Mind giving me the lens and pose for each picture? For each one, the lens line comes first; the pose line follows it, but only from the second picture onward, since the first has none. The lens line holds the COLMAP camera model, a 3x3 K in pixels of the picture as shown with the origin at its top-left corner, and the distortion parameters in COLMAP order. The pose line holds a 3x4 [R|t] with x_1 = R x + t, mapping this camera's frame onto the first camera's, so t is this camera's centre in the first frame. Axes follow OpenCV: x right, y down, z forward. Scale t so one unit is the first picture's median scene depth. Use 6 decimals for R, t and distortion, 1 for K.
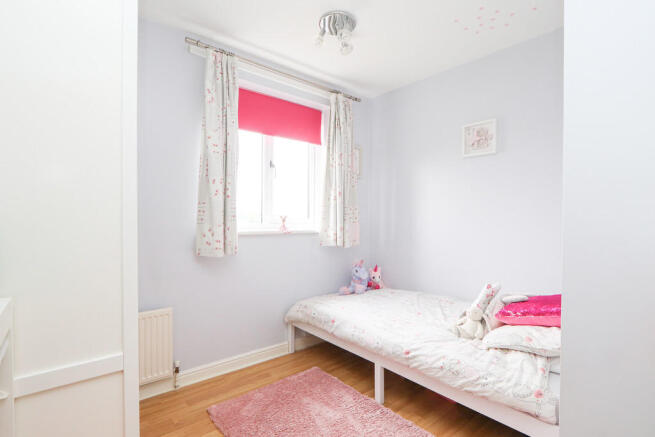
lens RADIAL K [[303.7, 0, 313.1], [0, 303.7, 219.2], [0, 0, 1]] dist [-0.013912, -0.000181]
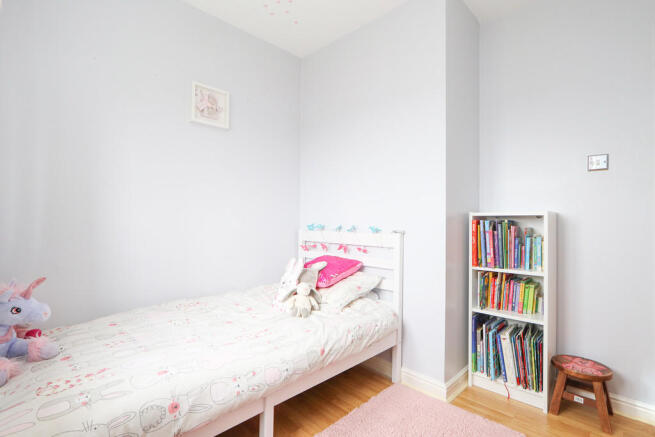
lens RADIAL K [[313.7, 0, 326.8], [0, 313.7, 220.3], [0, 0, 1]] dist [-0.012166, -0.000324]
pose [[-0.115631, 0.000976, 0.993292, -0.509415], [-0.004122, 0.999990, -0.001463, 0.082688], [-0.993284, -0.004264, -0.115626, 1.044212]]
